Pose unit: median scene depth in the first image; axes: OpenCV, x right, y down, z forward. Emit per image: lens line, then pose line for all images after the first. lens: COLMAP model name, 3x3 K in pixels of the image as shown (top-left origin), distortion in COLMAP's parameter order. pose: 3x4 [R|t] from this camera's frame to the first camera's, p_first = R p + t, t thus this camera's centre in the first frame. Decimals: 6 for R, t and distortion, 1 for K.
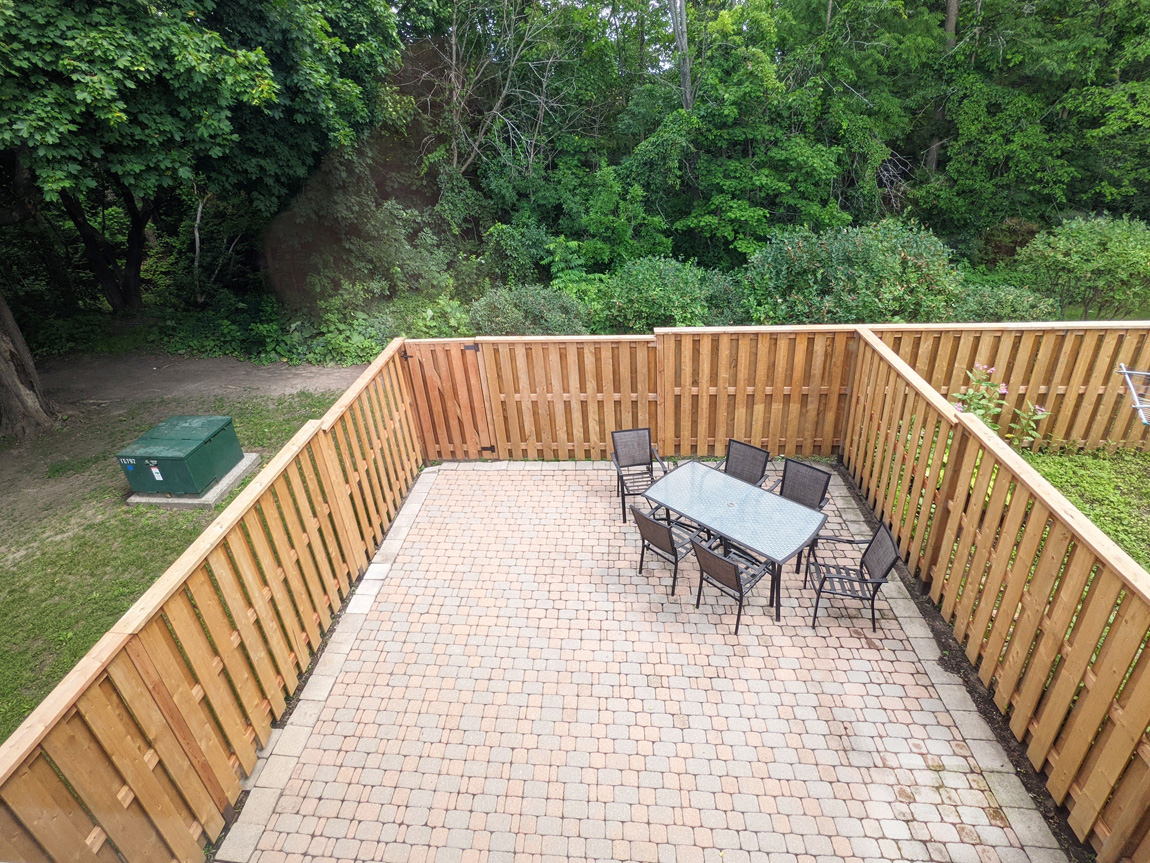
lens RADIAL K [[613.2, 0, 565.8], [0, 613.2, 430.3], [0, 0, 1]] dist [0.004868, 0.000422]
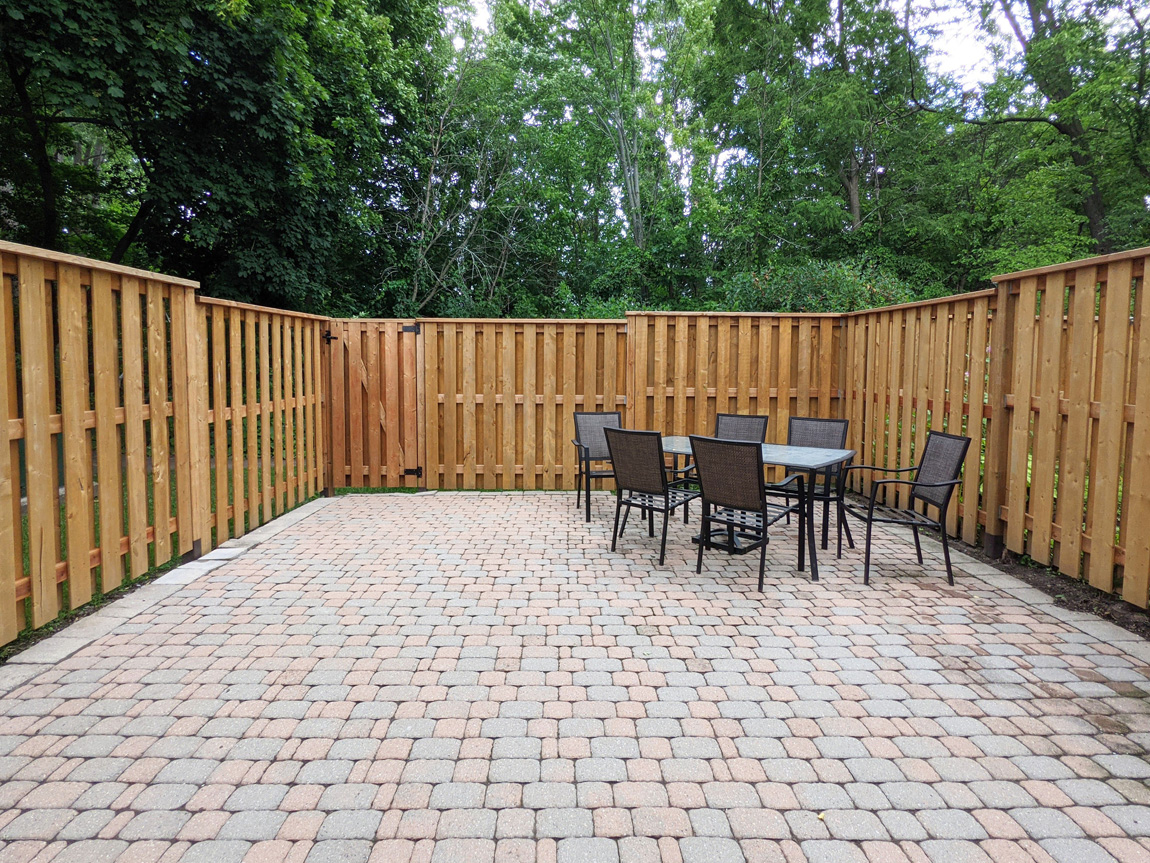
lens RADIAL K [[613.2, 0, 583.7], [0, 613.2, 429.8], [0, 0, 1]] dist [0.004868, 0.000422]
pose [[0.990598, 0.075010, 0.114407, -0.003721], [-0.019662, 0.905661, -0.423547, 0.349966], [-0.135384, 0.417315, 0.898621, 0.264028]]
